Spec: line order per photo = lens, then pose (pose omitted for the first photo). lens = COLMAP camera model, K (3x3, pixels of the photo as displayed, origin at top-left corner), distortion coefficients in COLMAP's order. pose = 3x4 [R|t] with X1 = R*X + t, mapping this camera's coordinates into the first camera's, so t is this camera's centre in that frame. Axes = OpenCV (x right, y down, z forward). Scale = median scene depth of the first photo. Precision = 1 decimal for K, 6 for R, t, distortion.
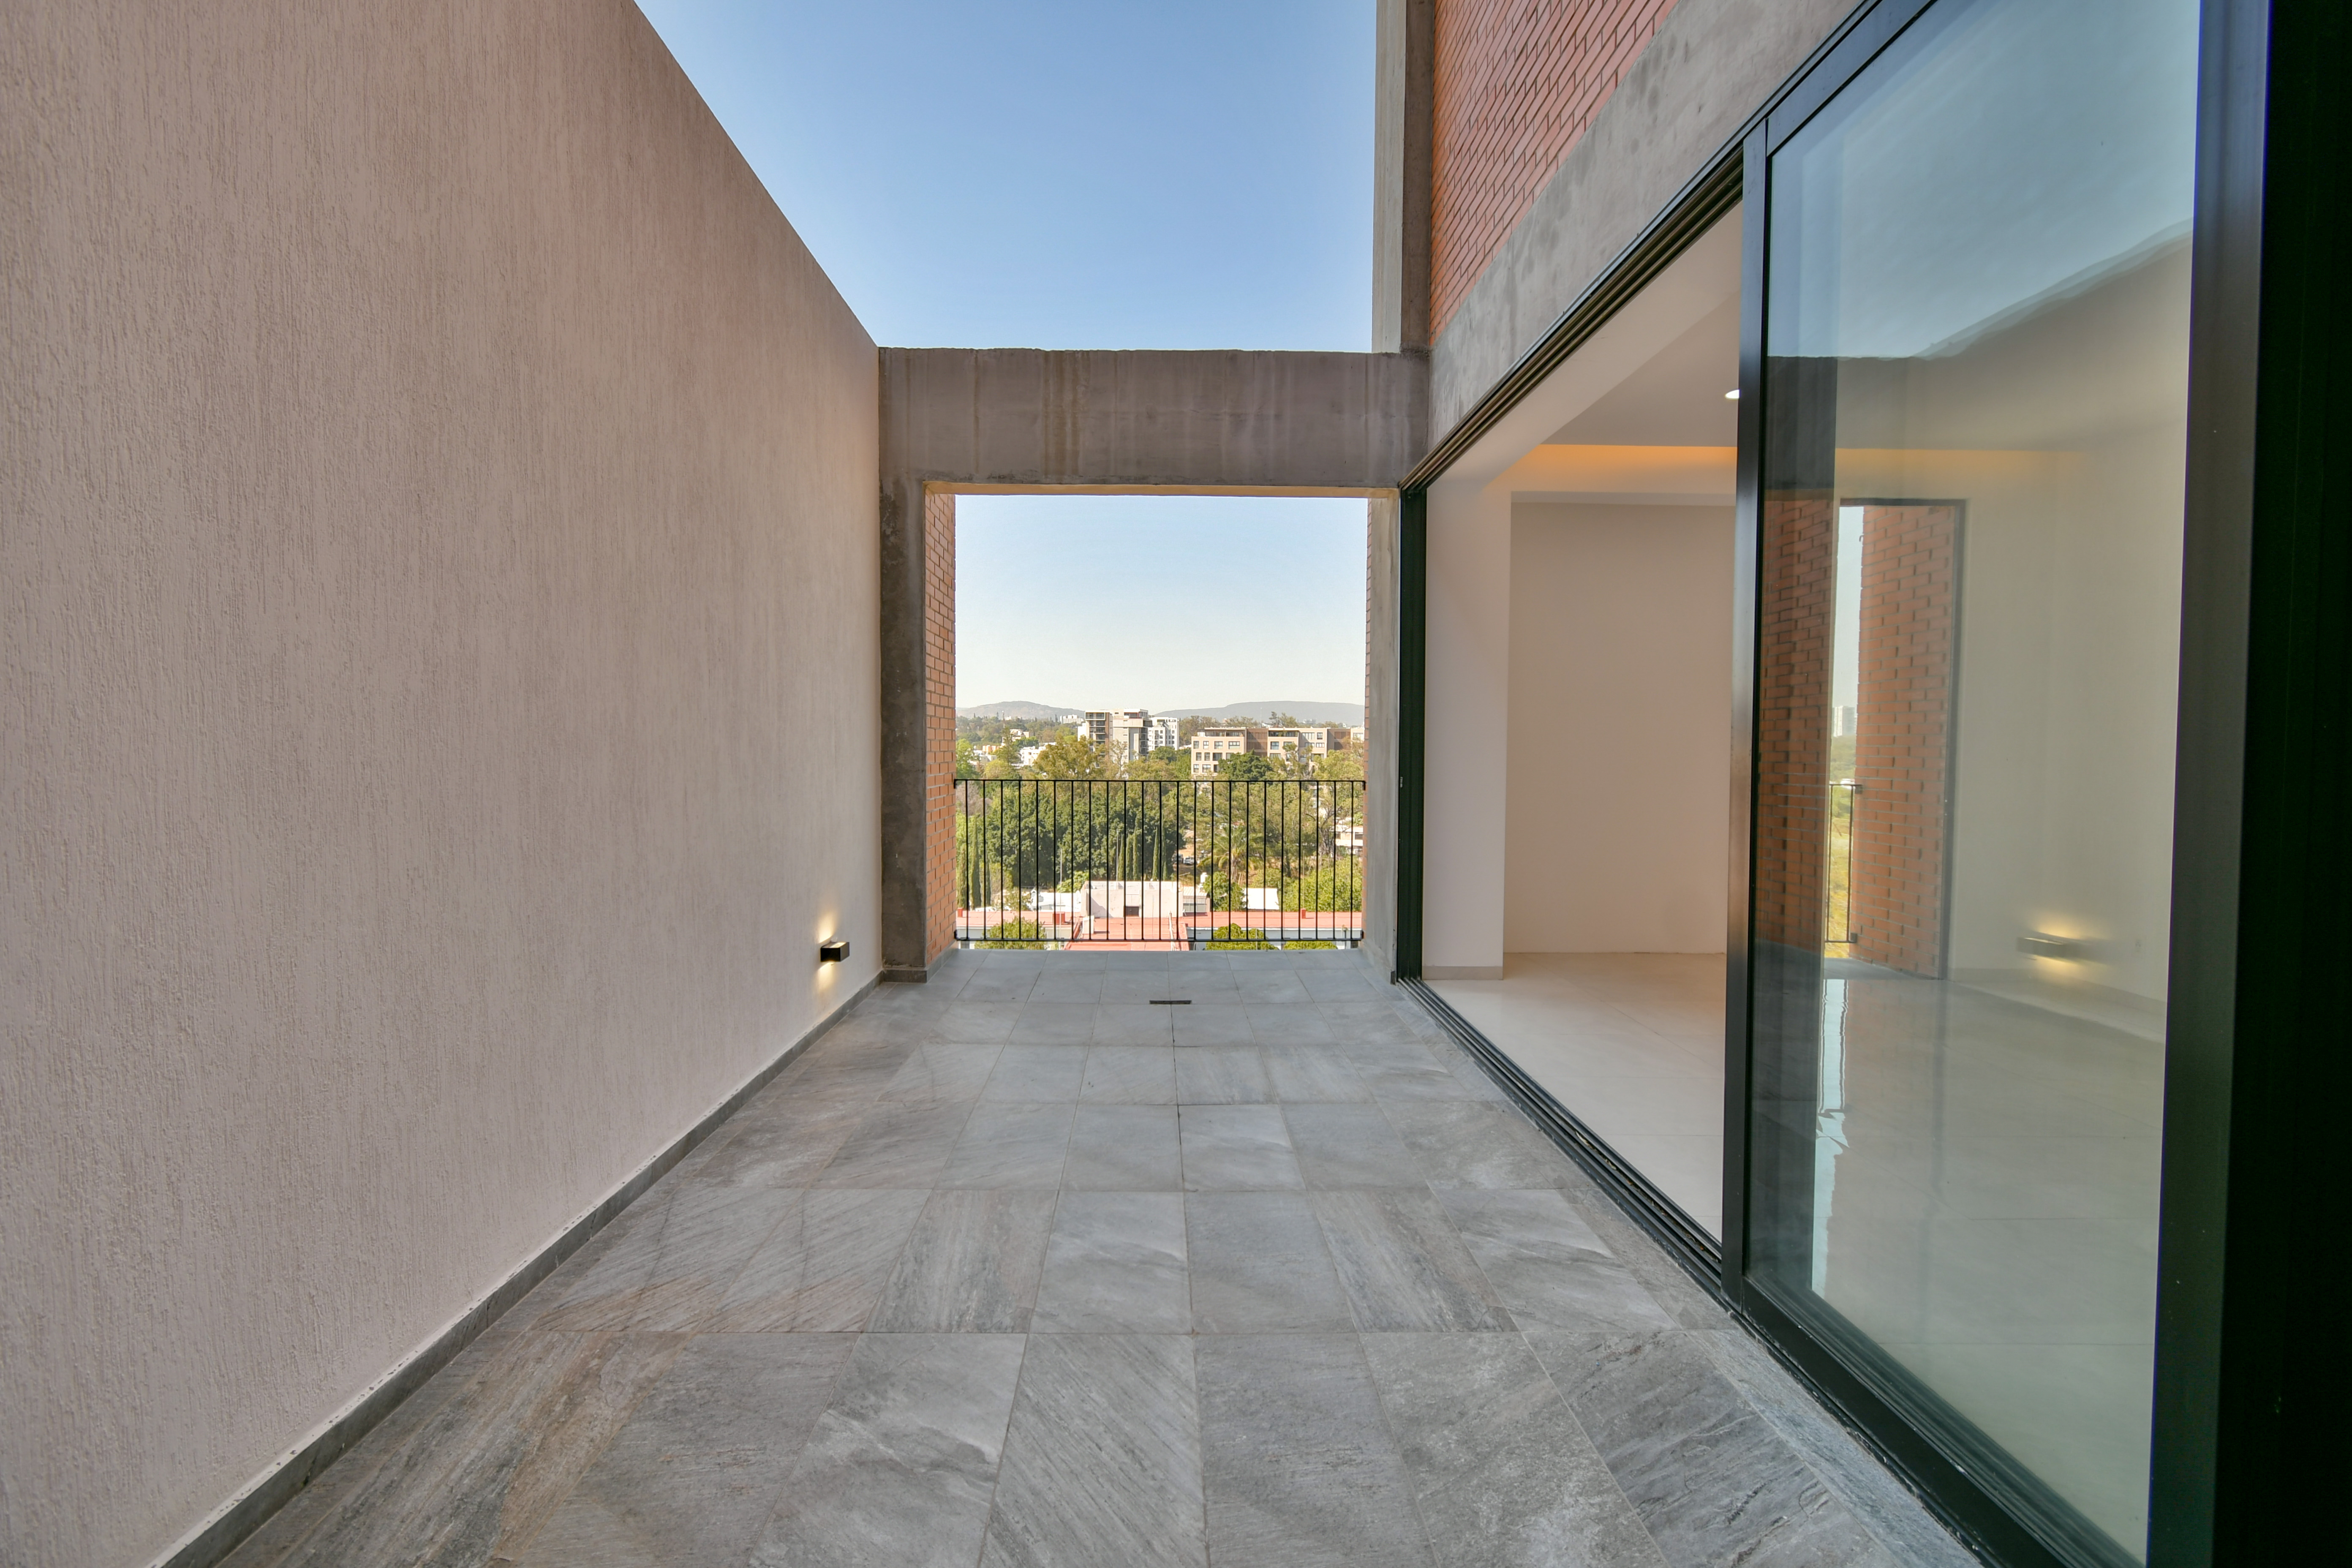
lens RADIAL K [[1038.4, 0, 1175.5], [0, 1038.4, 781.2], [0, 0, 1]] dist [-0.000844, -0.000148]
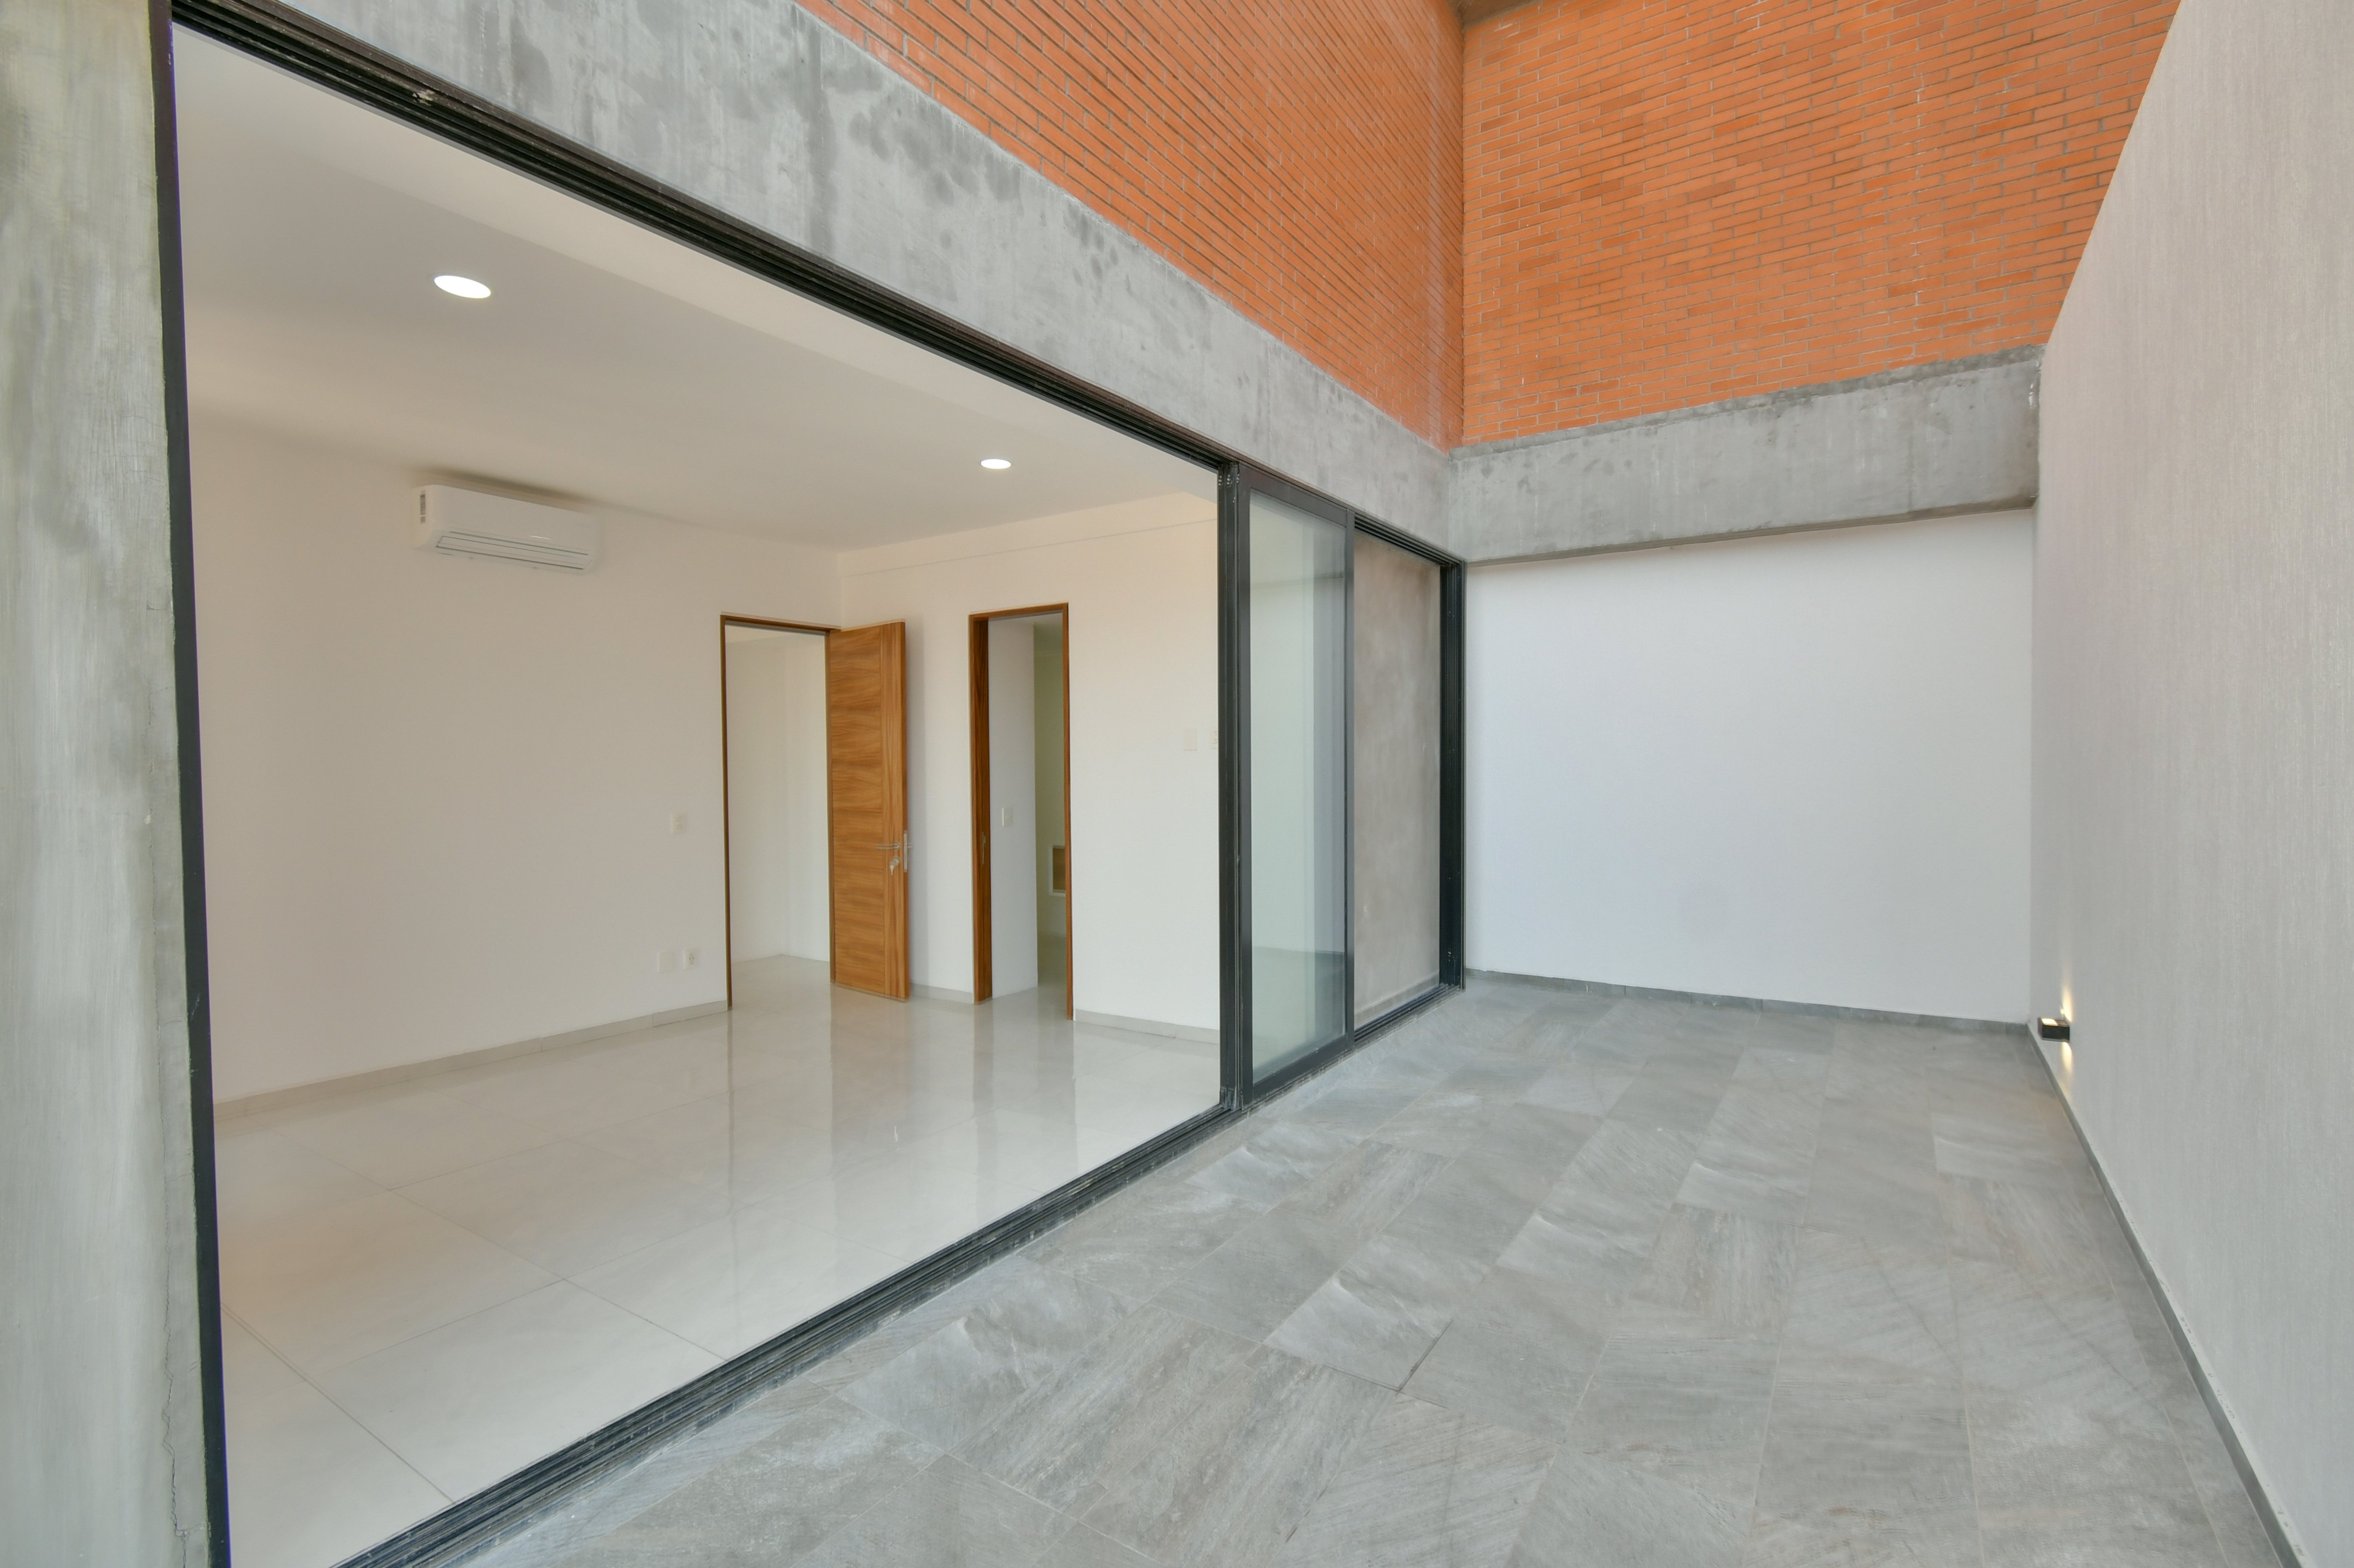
lens RADIAL K [[1062.6, 0, 1177.0], [0, 1062.6, 784.0], [0, 0, 1]] dist [0.002871, -0.000406]
pose [[-0.820870, -0.009214, 0.571040, -0.177583], [0.025989, 0.998231, 0.053466, -0.070349], [-0.570523, 0.058729, -0.819179, 1.098364]]
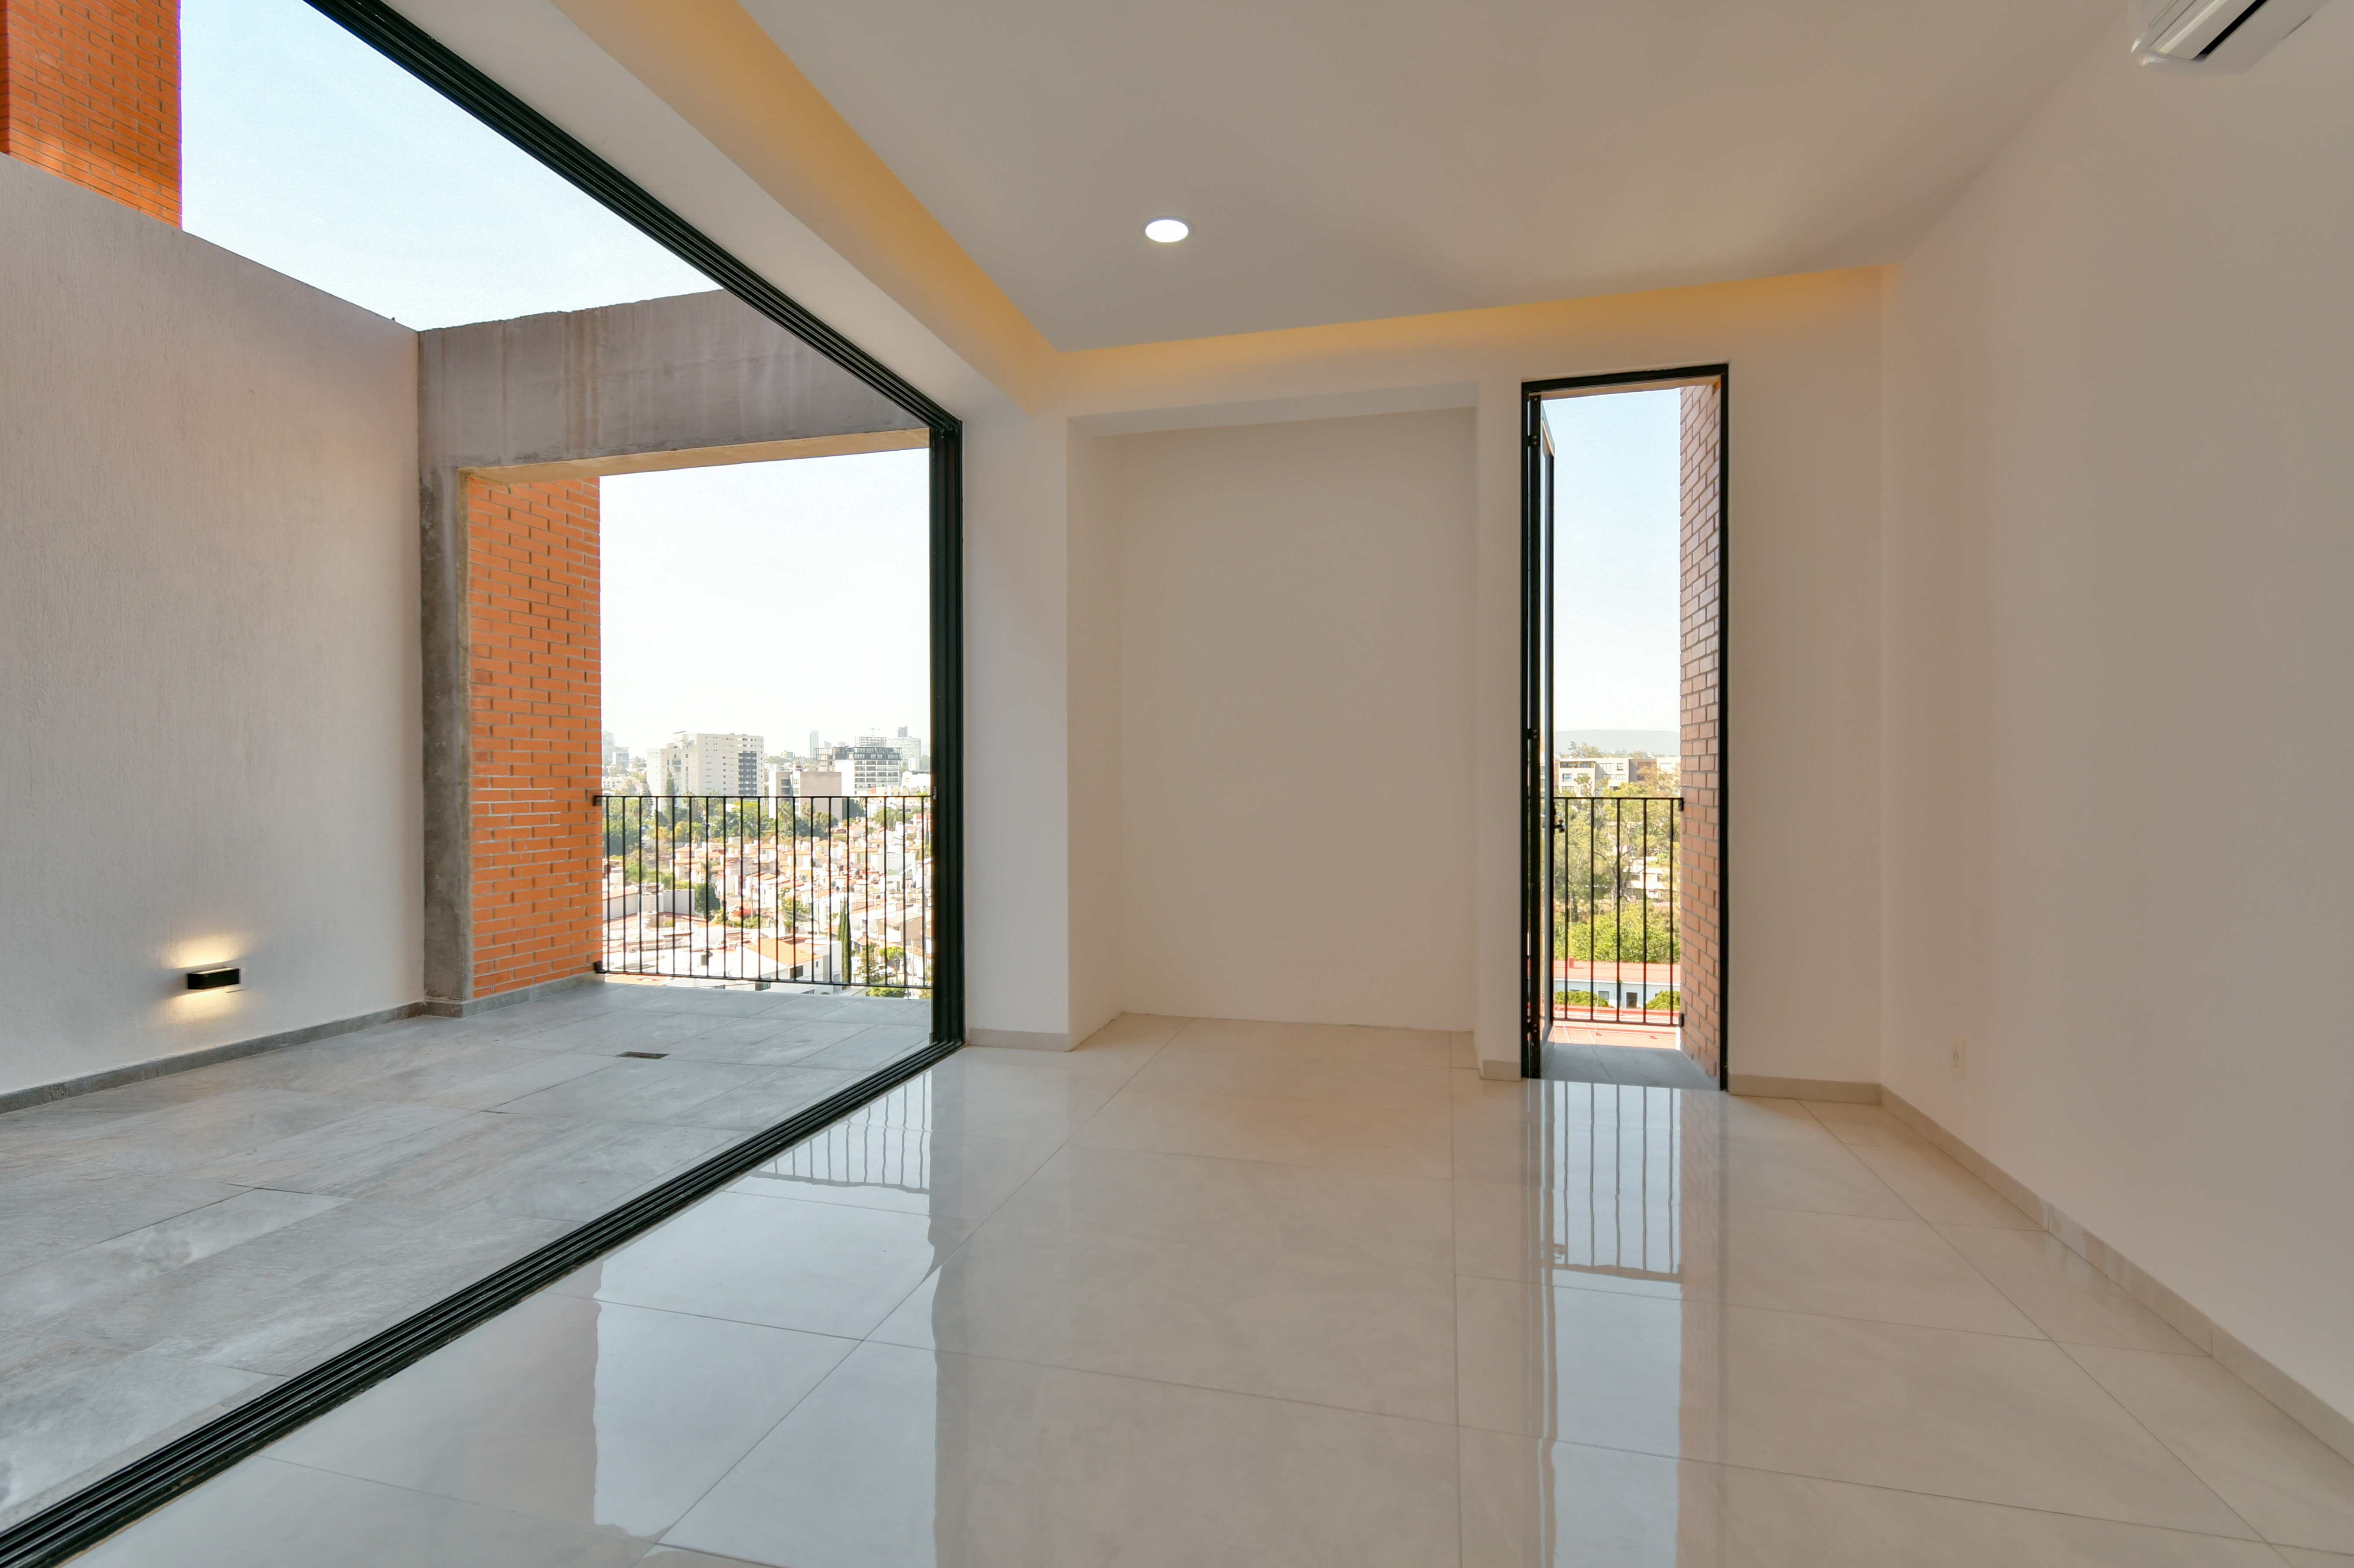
lens RADIAL K [[1062.6, 0, 1177.0], [0, 1062.6, 784.0], [0, 0, 1]] dist [0.002871, -0.000406]
pose [[0.965068, -0.007141, -0.261902, 0.617673], [-0.000920, 0.999530, -0.030644, 0.018335], [0.261998, 0.029814, 0.964608, 0.267584]]
